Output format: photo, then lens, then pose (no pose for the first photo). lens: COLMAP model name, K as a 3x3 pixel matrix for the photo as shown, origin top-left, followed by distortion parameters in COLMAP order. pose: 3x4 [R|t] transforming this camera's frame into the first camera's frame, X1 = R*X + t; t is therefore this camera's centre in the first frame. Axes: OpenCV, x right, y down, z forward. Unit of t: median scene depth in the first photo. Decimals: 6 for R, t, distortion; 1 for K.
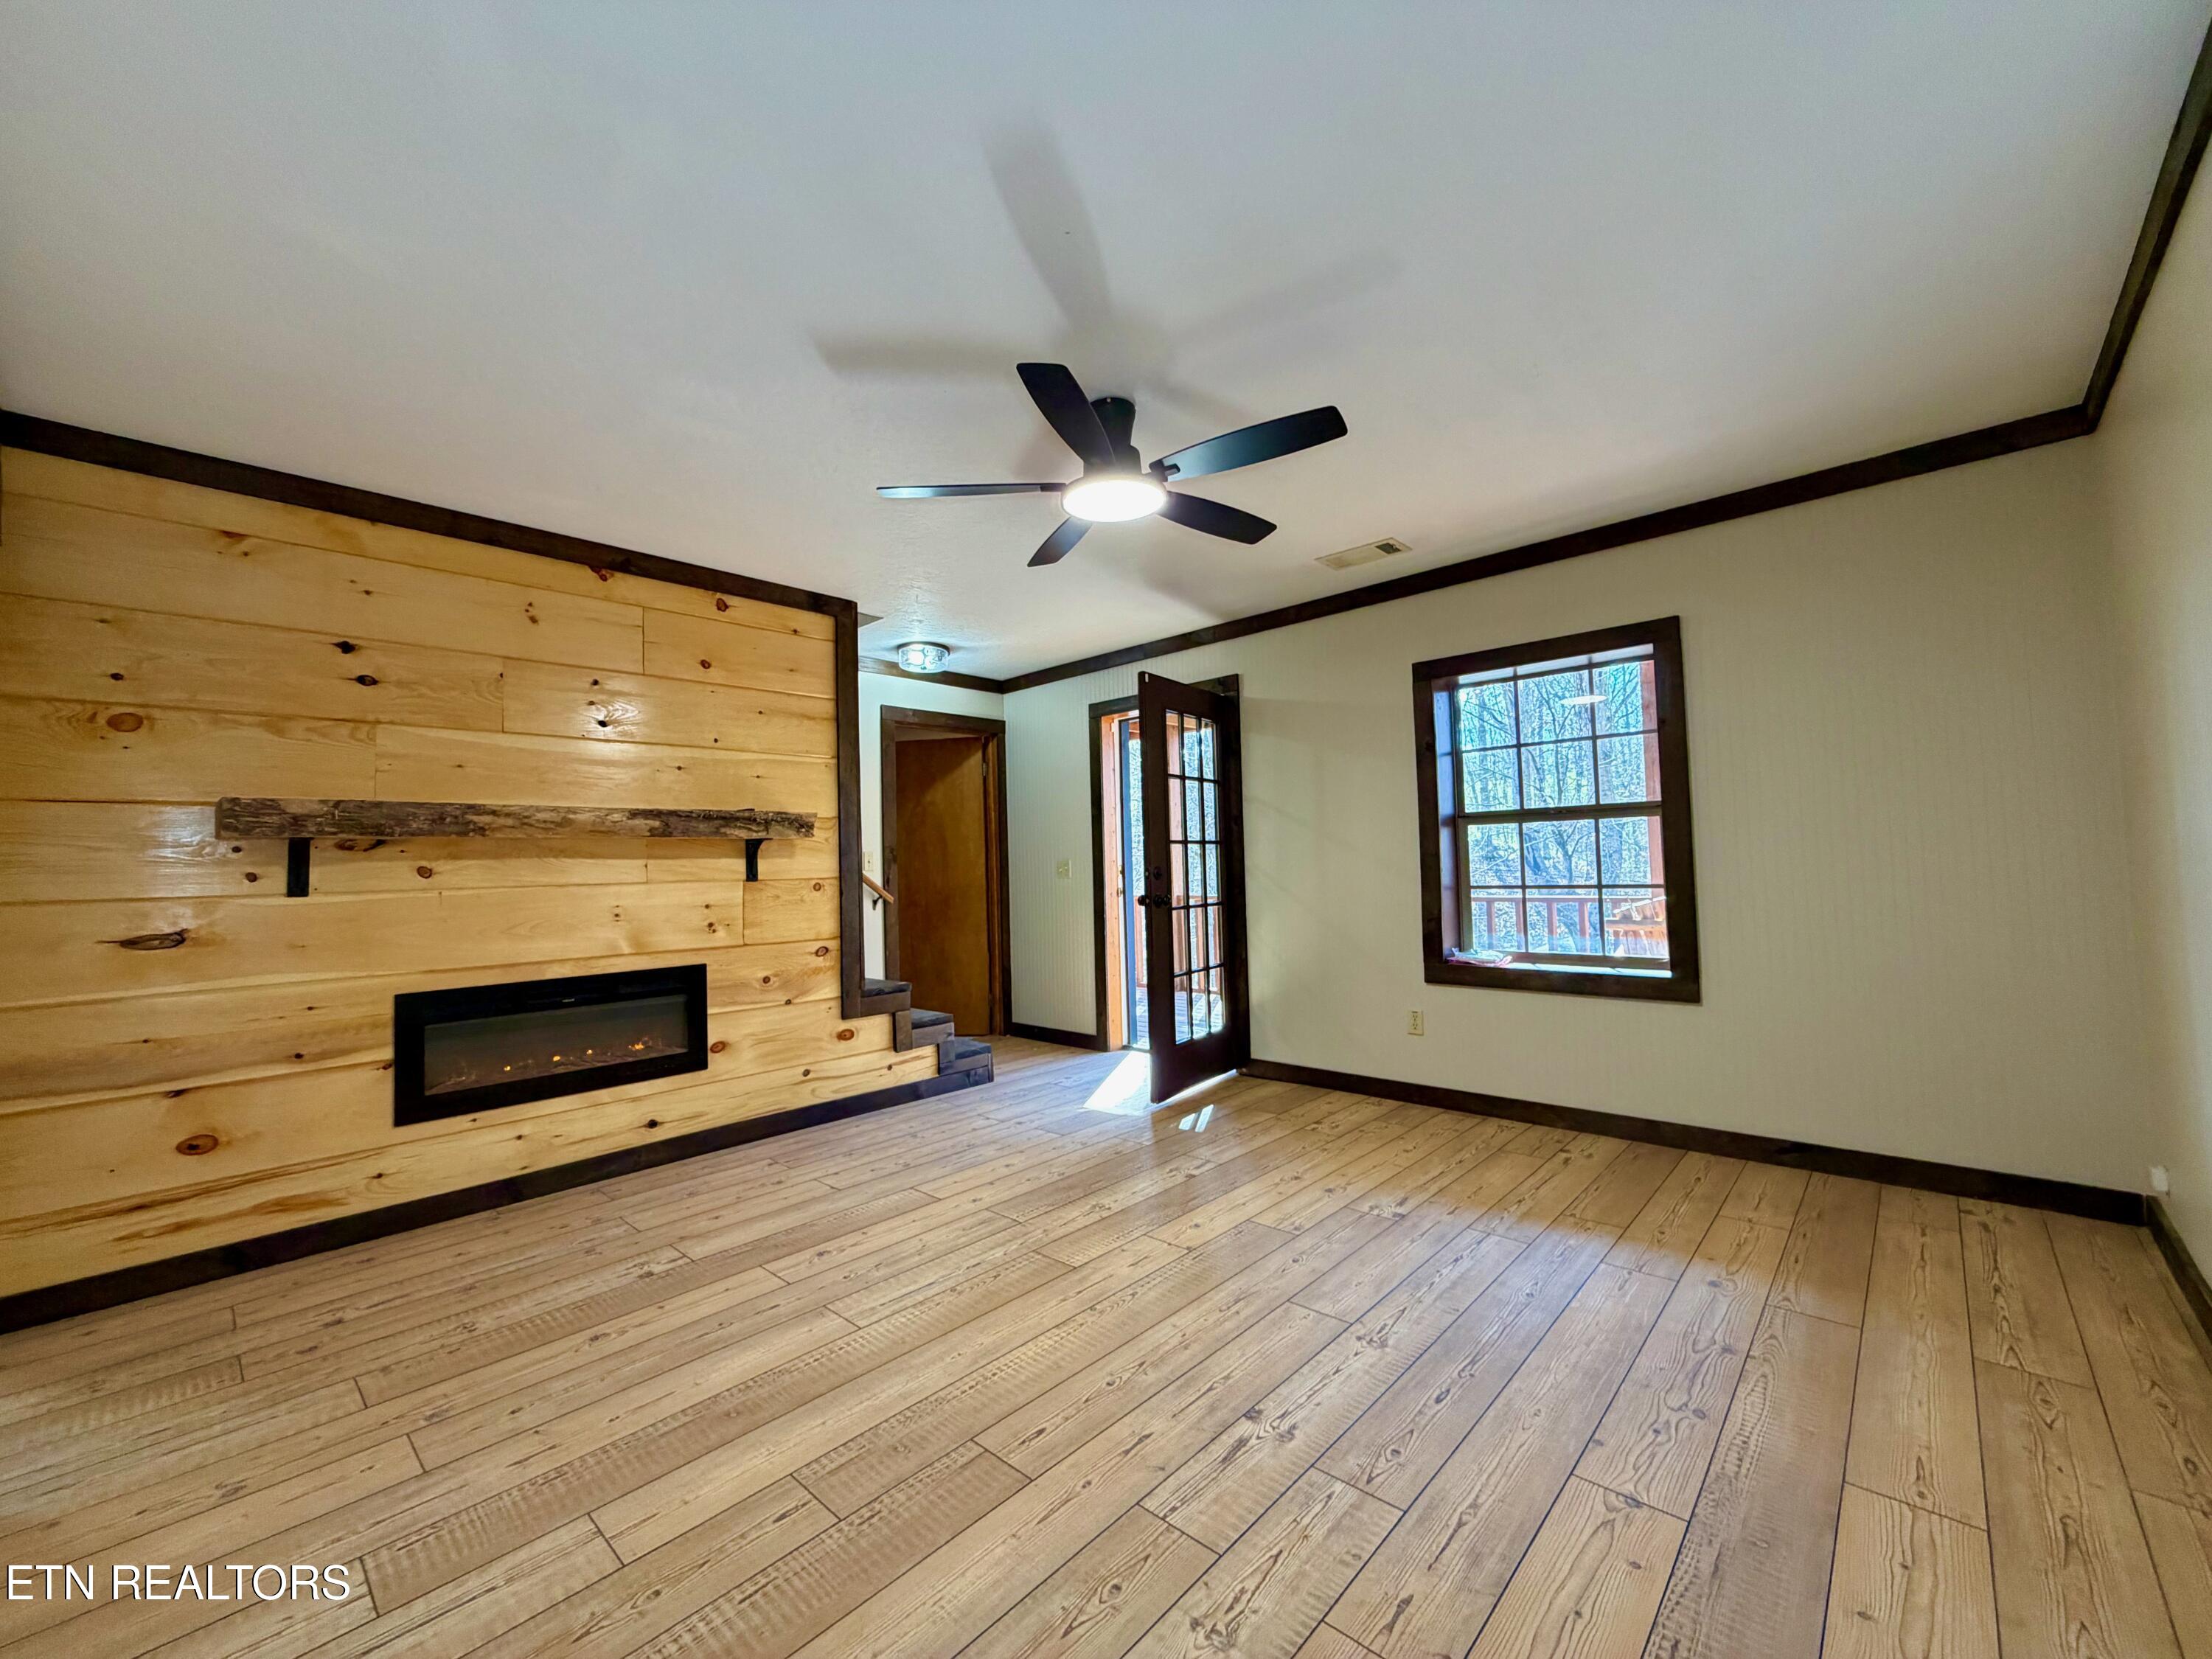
lens RADIAL K [[879.1, 0, 1095.4], [0, 879.1, 830.6], [0, 0, 1]] dist [-0.001602, 0.000315]
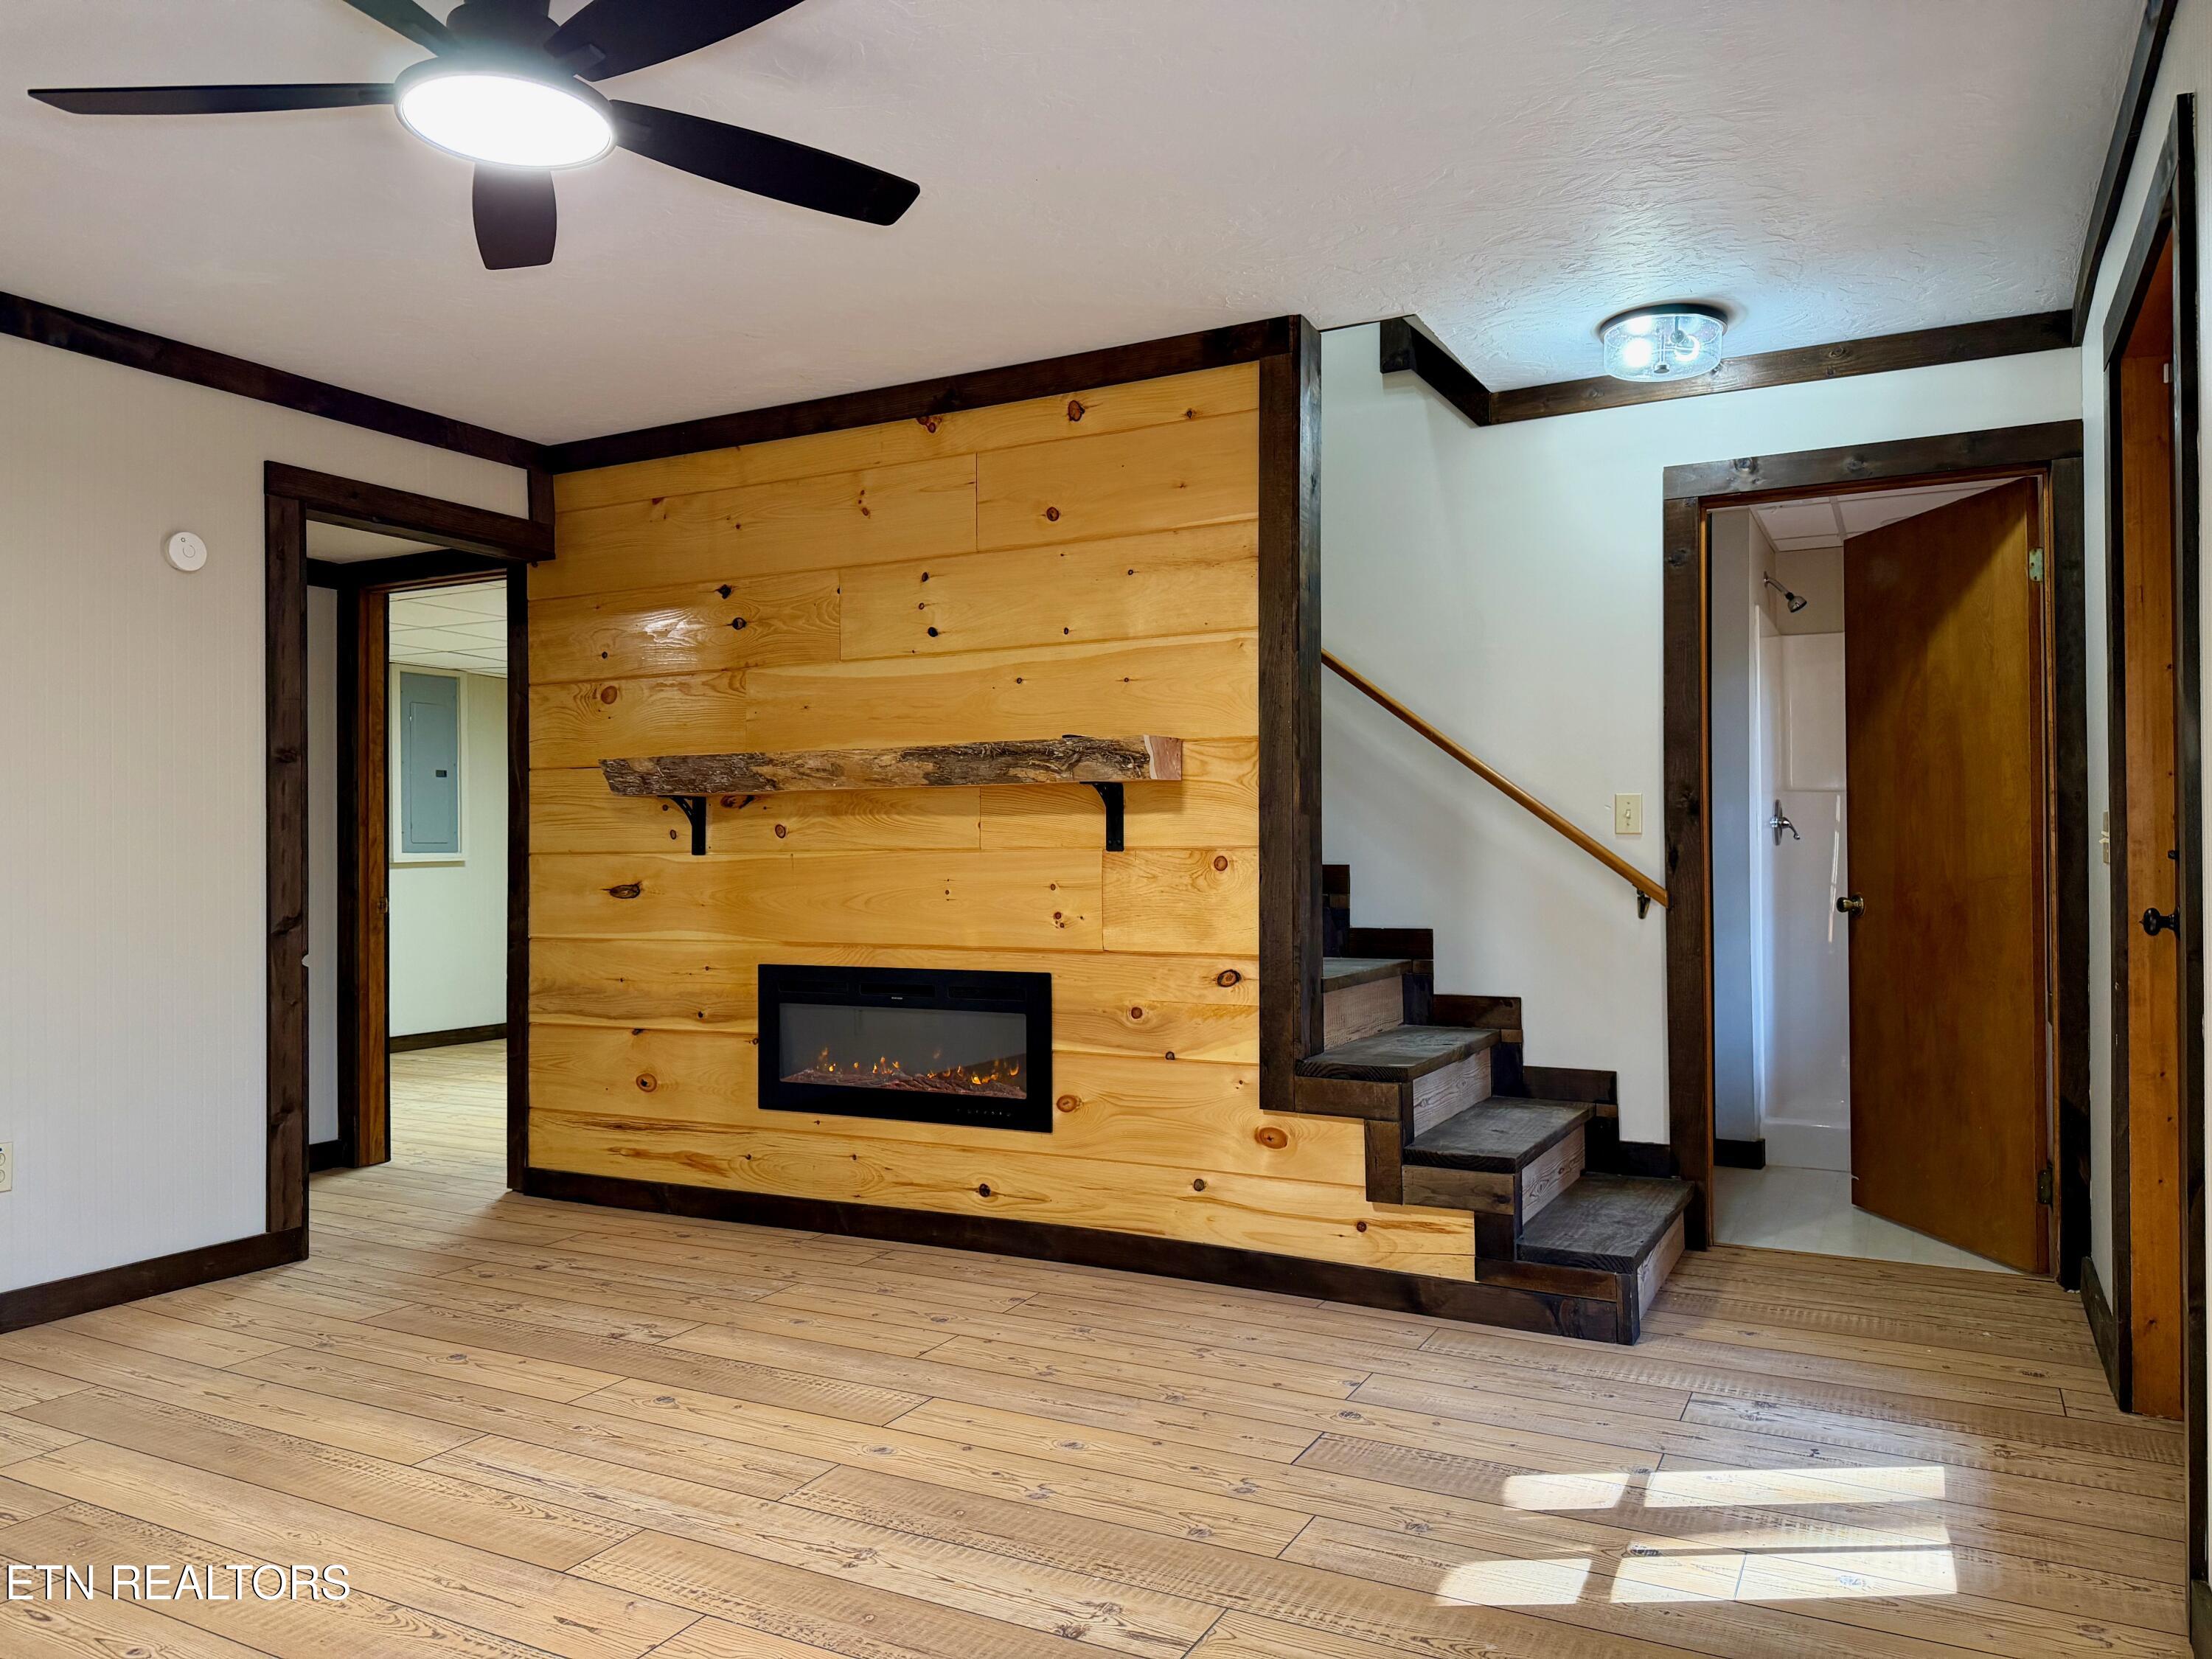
lens RADIAL K [[1552.7, 0, 1106.0], [0, 1552.7, 829.5], [0, 0, 1]] dist [0.117803, -0.195549]
pose [[0.265652, 0.015326, -0.963947, 0.817143], [0.040633, 0.998807, 0.027079, 0.016119], [0.963212, -0.046362, 0.264712, 0.874772]]
